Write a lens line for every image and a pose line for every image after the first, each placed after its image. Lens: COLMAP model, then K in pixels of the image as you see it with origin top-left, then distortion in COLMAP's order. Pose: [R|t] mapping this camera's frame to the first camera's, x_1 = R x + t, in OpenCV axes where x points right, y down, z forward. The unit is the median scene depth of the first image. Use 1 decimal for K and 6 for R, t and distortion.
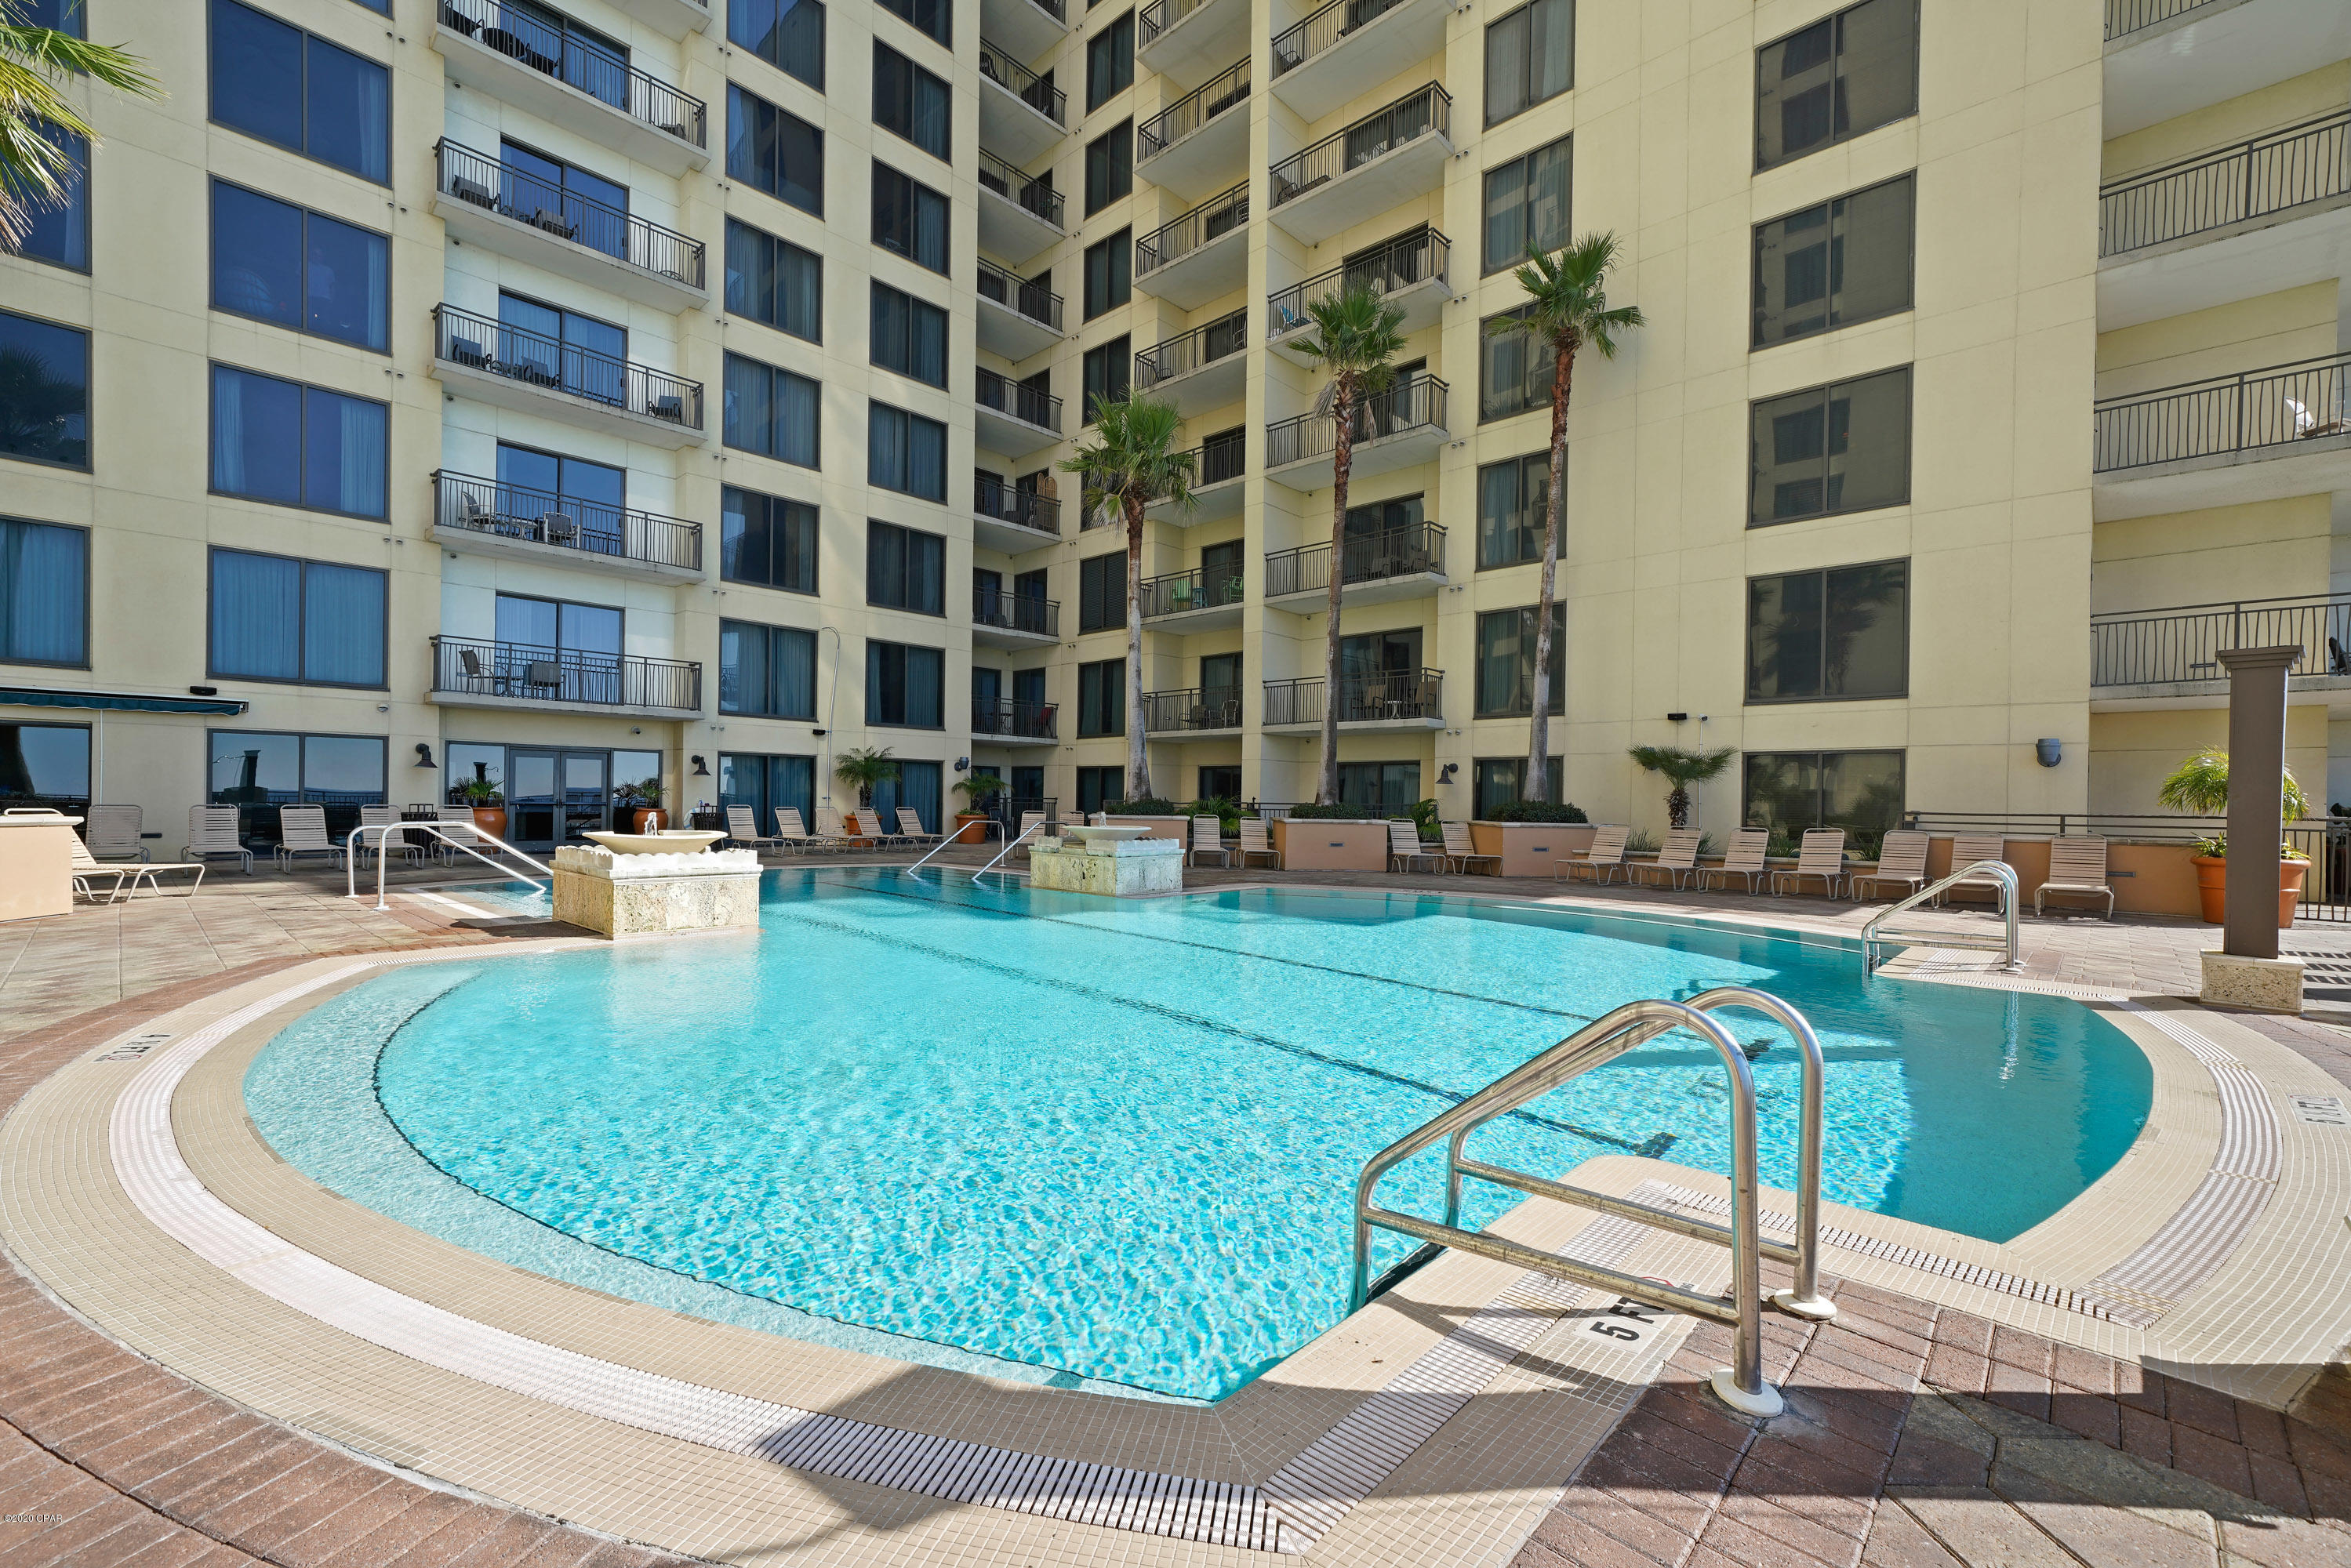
lens RADIAL K [[985.0, 0, 1175.5], [0, 985.0, 784.0], [0, 0, 1]] dist [0.000201, -0.000015]
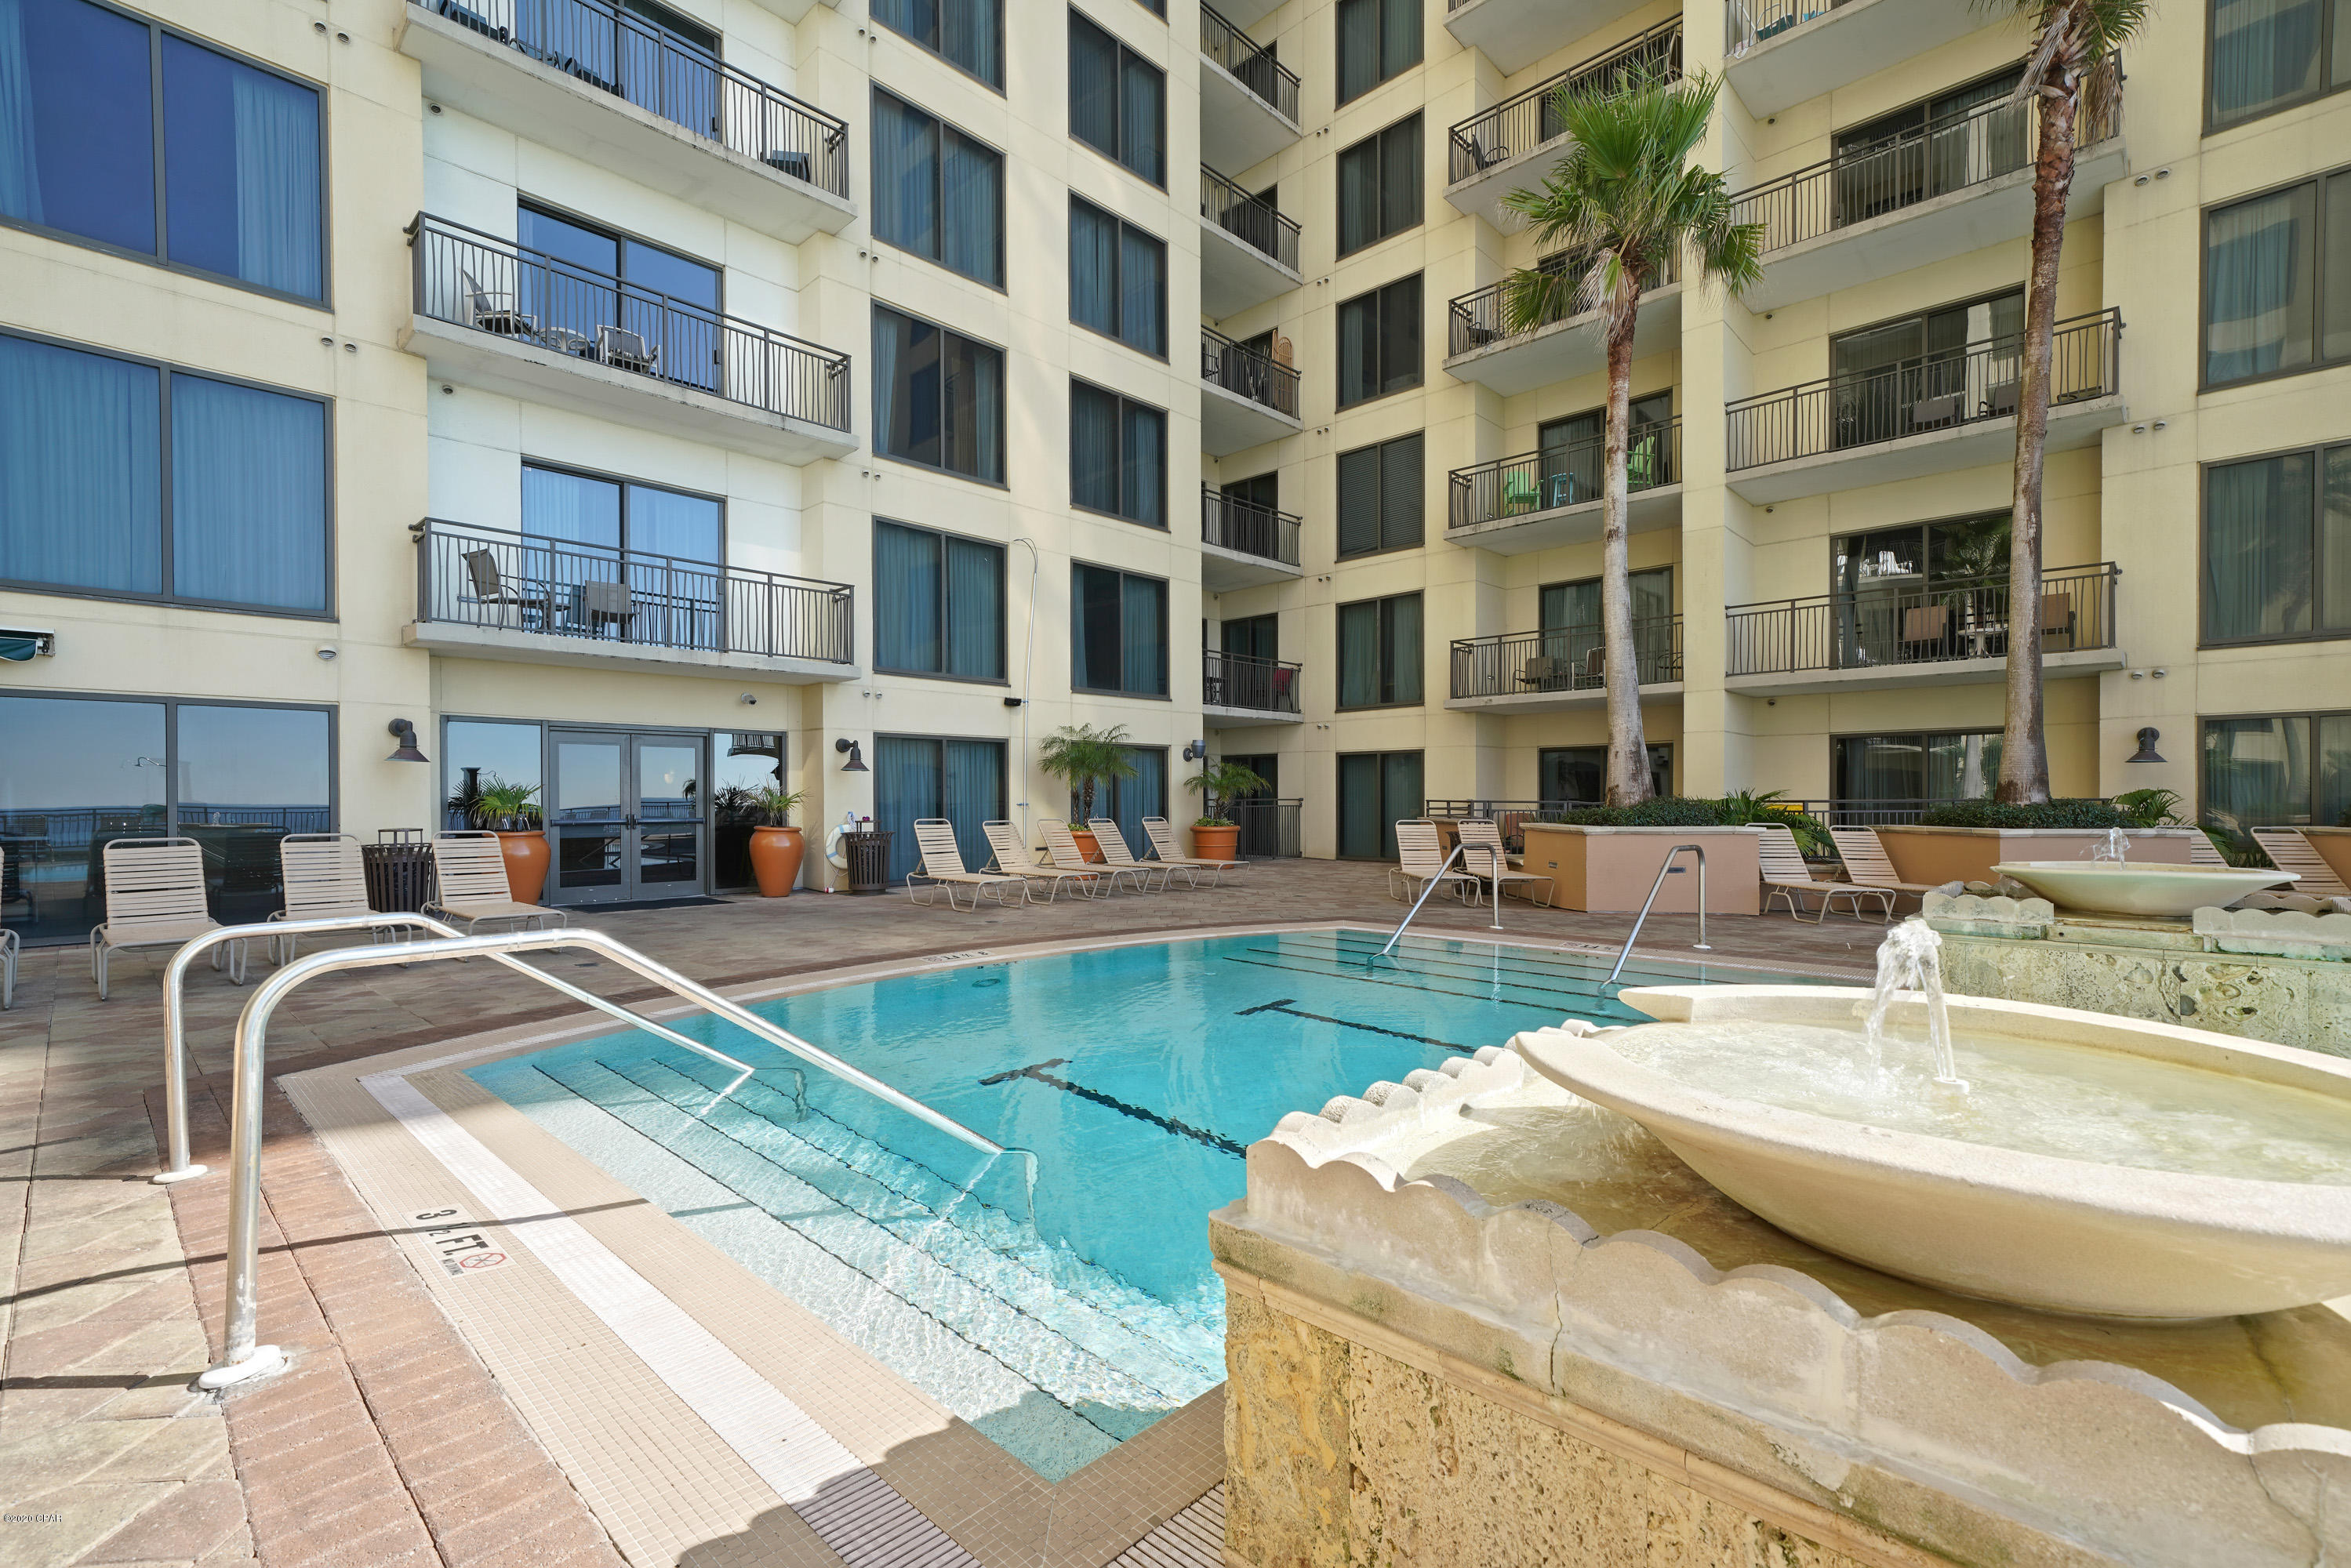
lens RADIAL K [[1049.3, 0, 1175.5], [0, 1049.3, 784.0], [0, 0, 1]] dist [-0.000351, 0.005223]
pose [[0.999751, -0.018386, -0.012618, -0.258487], [0.018395, 0.999831, 0.000555, 0.002317], [0.012606, -0.000787, 0.999920, 0.333040]]
